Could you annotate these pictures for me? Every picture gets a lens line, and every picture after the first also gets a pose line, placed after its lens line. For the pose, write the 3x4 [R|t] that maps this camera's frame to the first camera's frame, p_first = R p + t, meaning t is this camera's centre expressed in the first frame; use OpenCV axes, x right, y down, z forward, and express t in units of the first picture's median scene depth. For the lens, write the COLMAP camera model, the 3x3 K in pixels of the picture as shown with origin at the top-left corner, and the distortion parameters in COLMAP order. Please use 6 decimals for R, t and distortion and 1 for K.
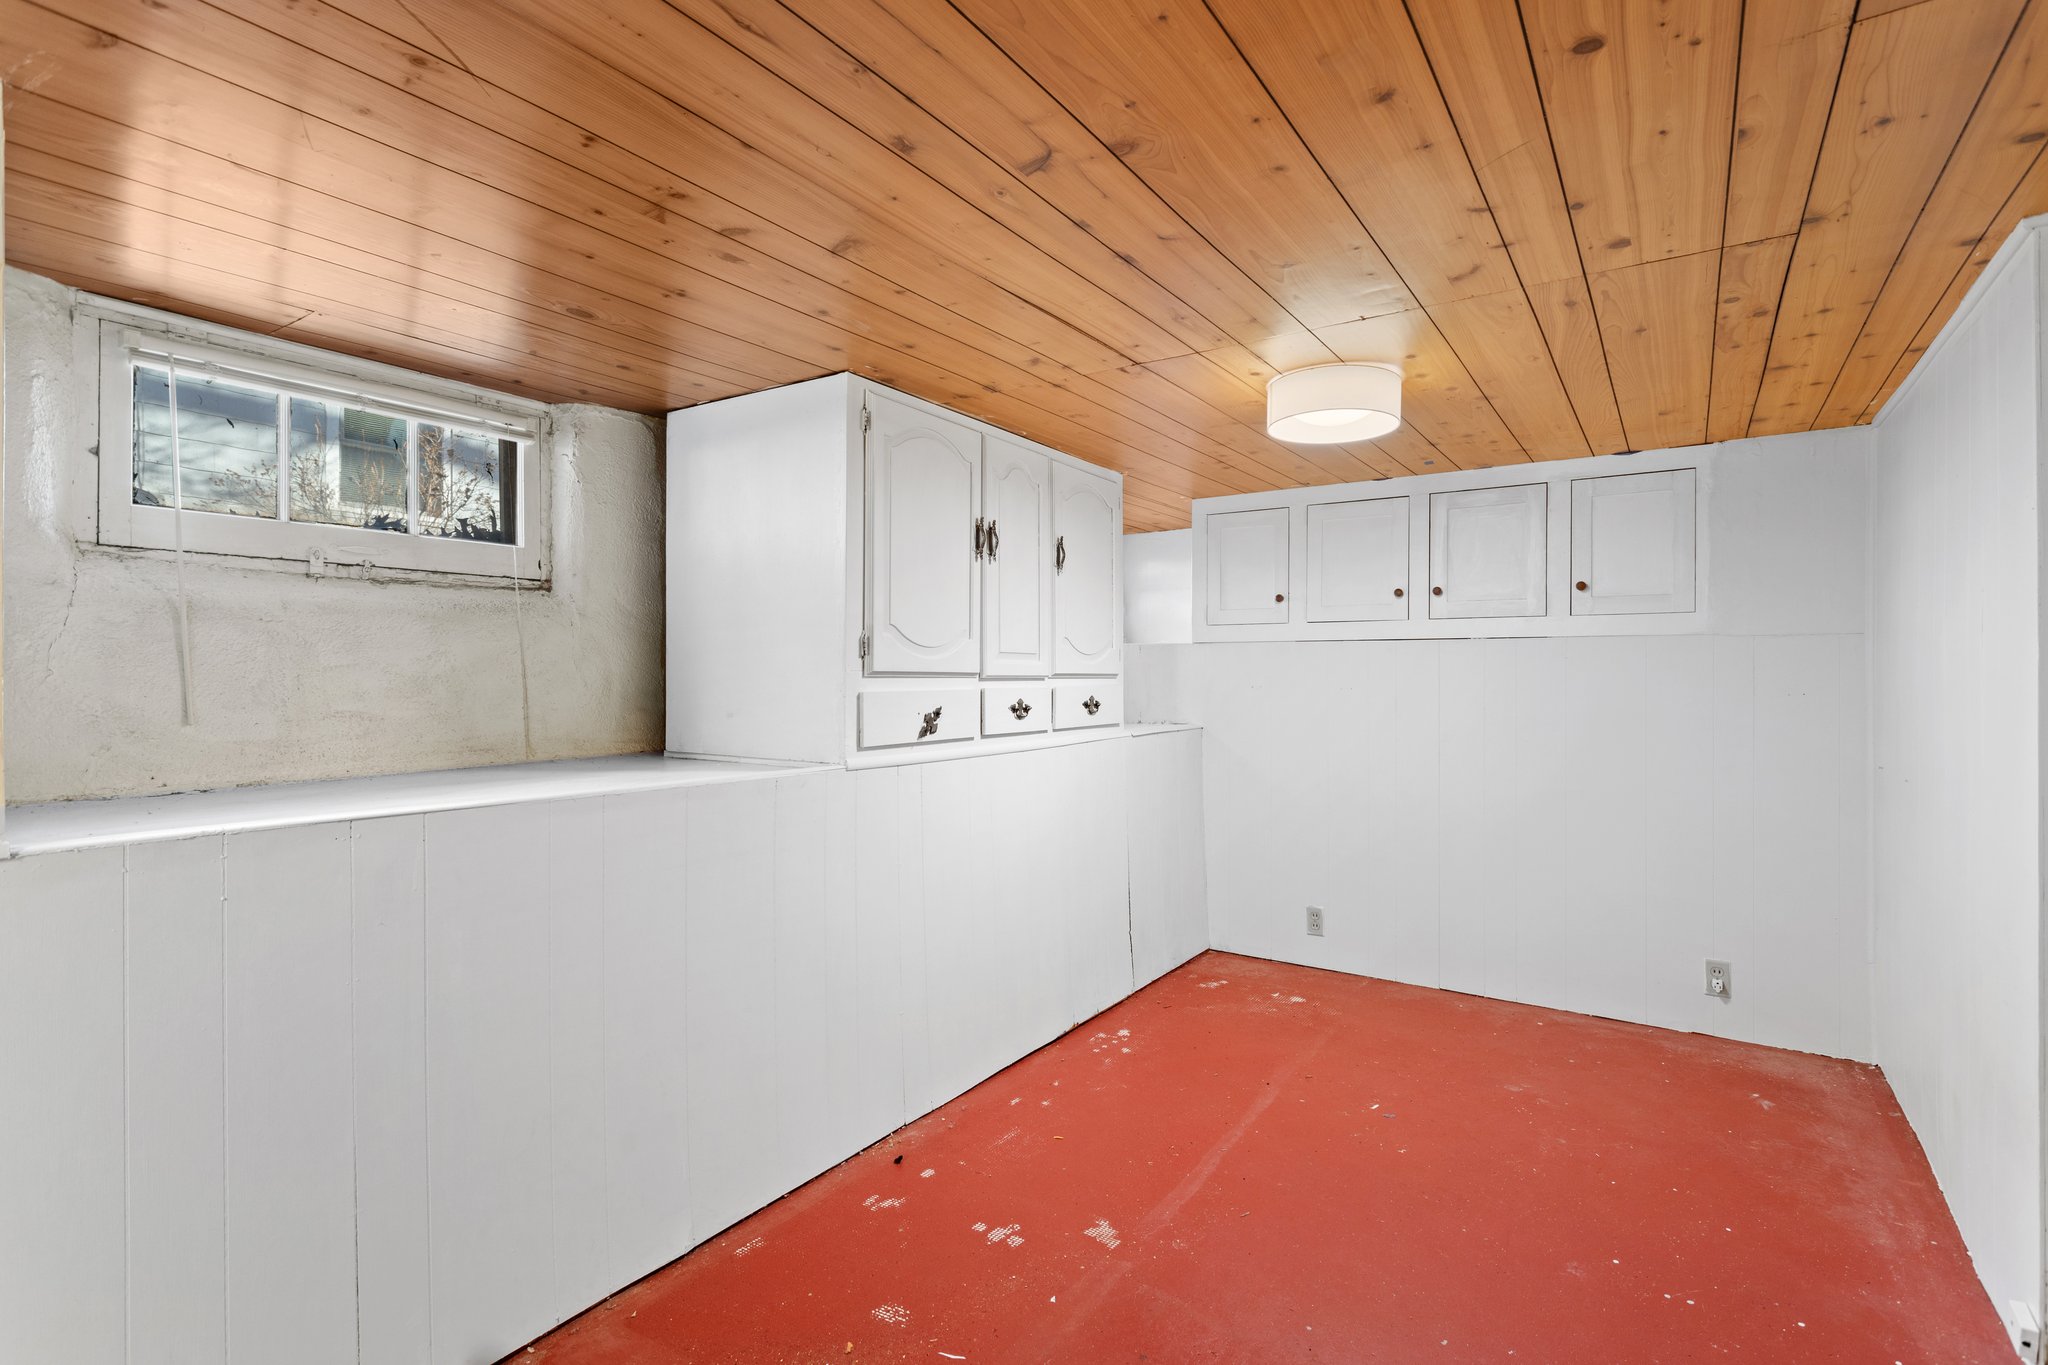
lens RADIAL K [[977.3, 0, 1024.0], [0, 977.3, 682.5], [0, 0, 1]] dist [0.003087, 0.001281]
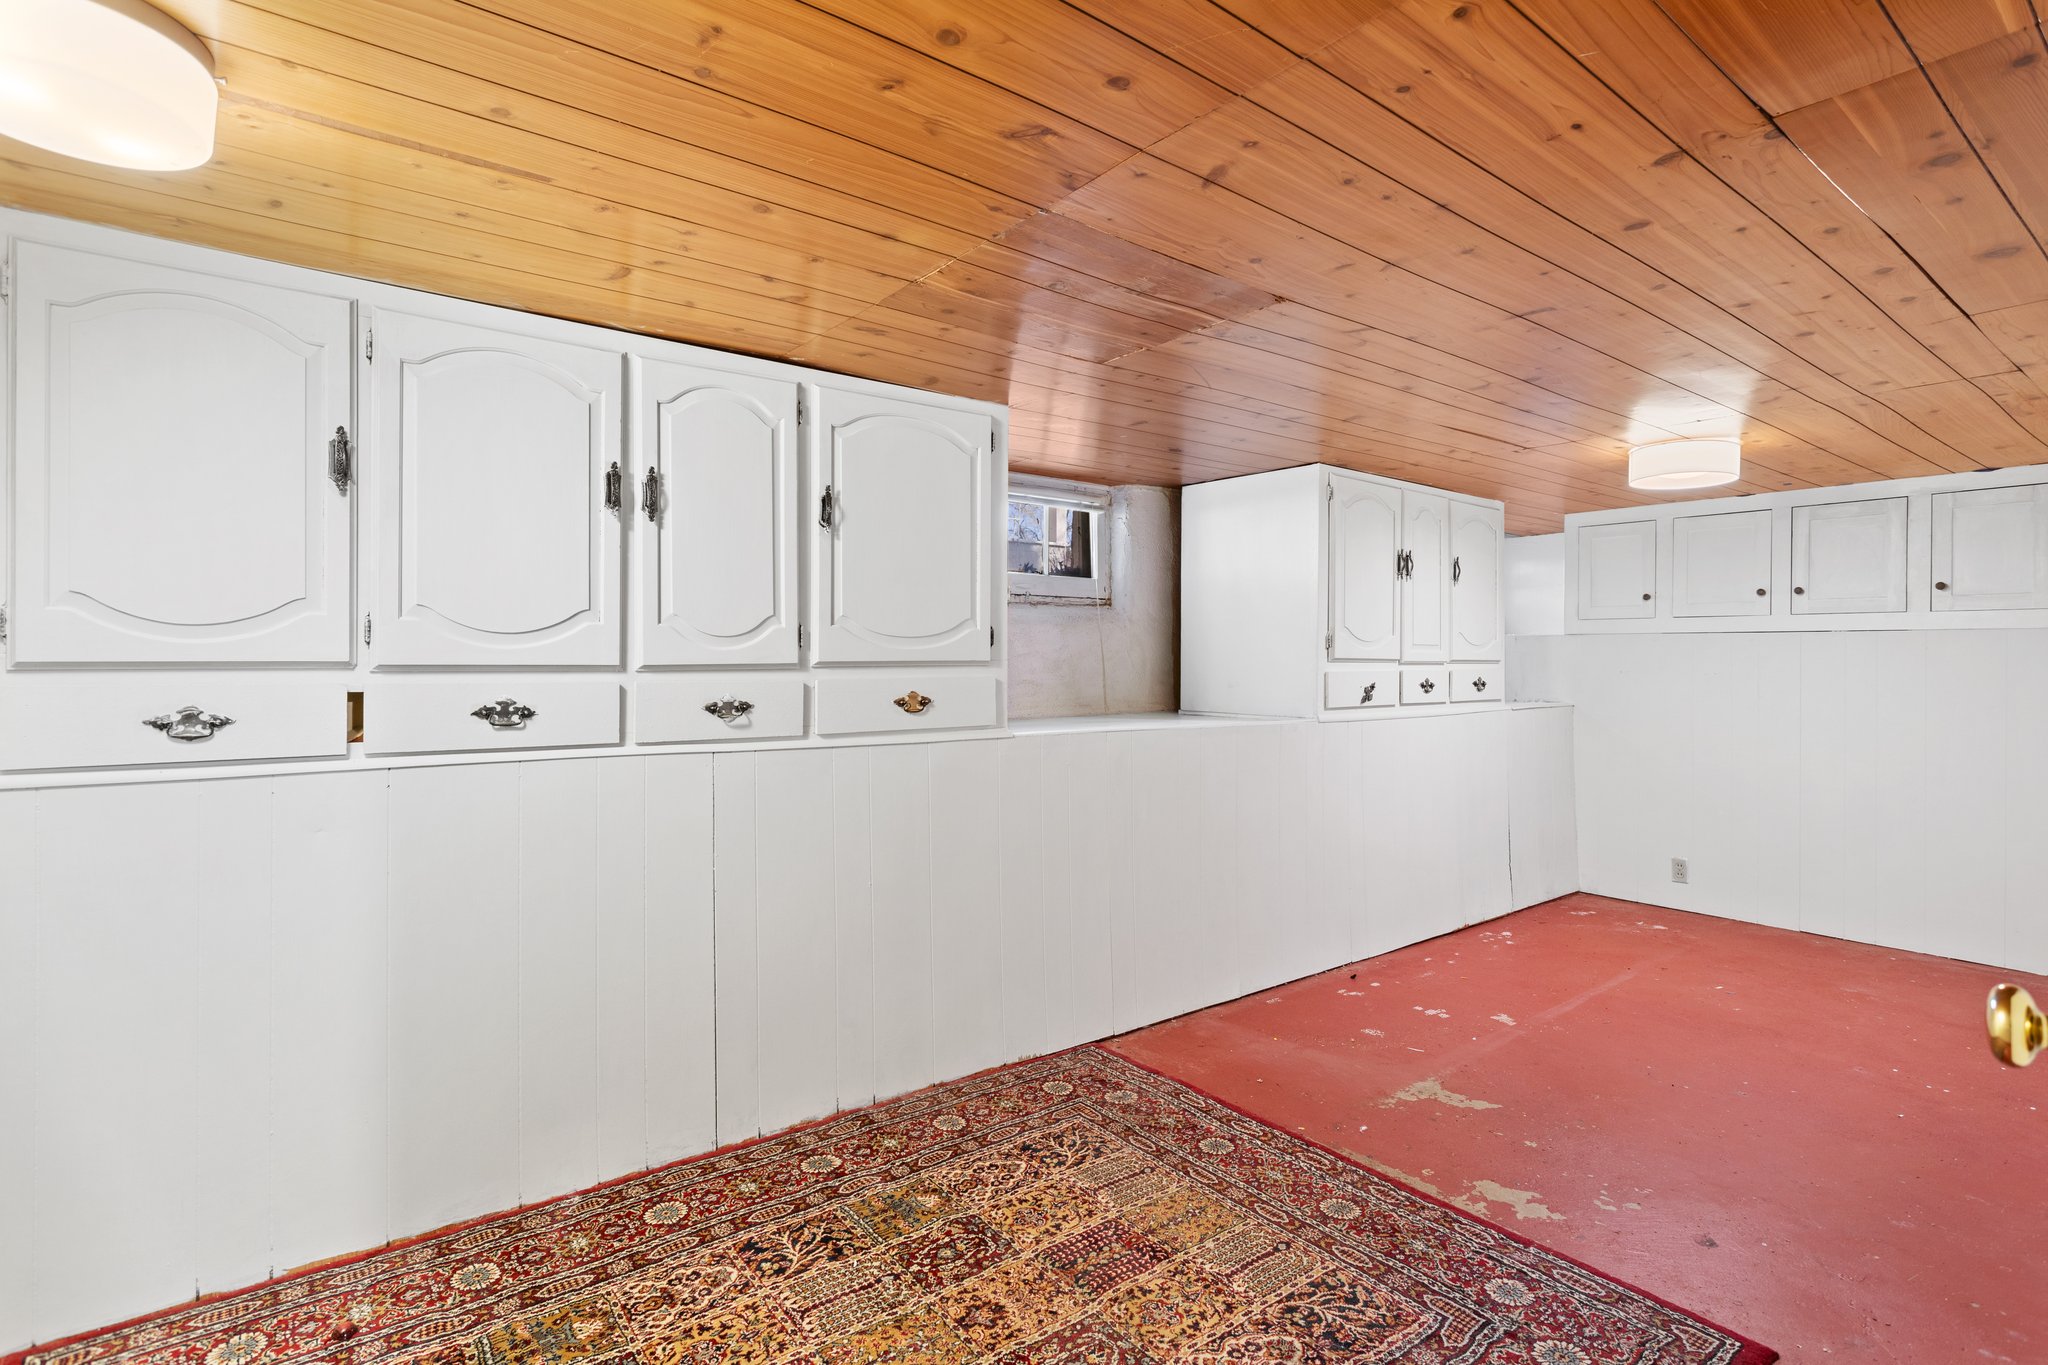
lens RADIAL K [[1016.8, 0, 1027.3], [0, 1016.8, 660.3], [0, 0, 1]] dist [-0.002860, 0.000530]
pose [[0.952403, 0.005093, -0.304799, -0.109829], [-0.006764, 0.999967, -0.004425, 0.001840], [0.304767, 0.006276, 0.952406, -0.563381]]
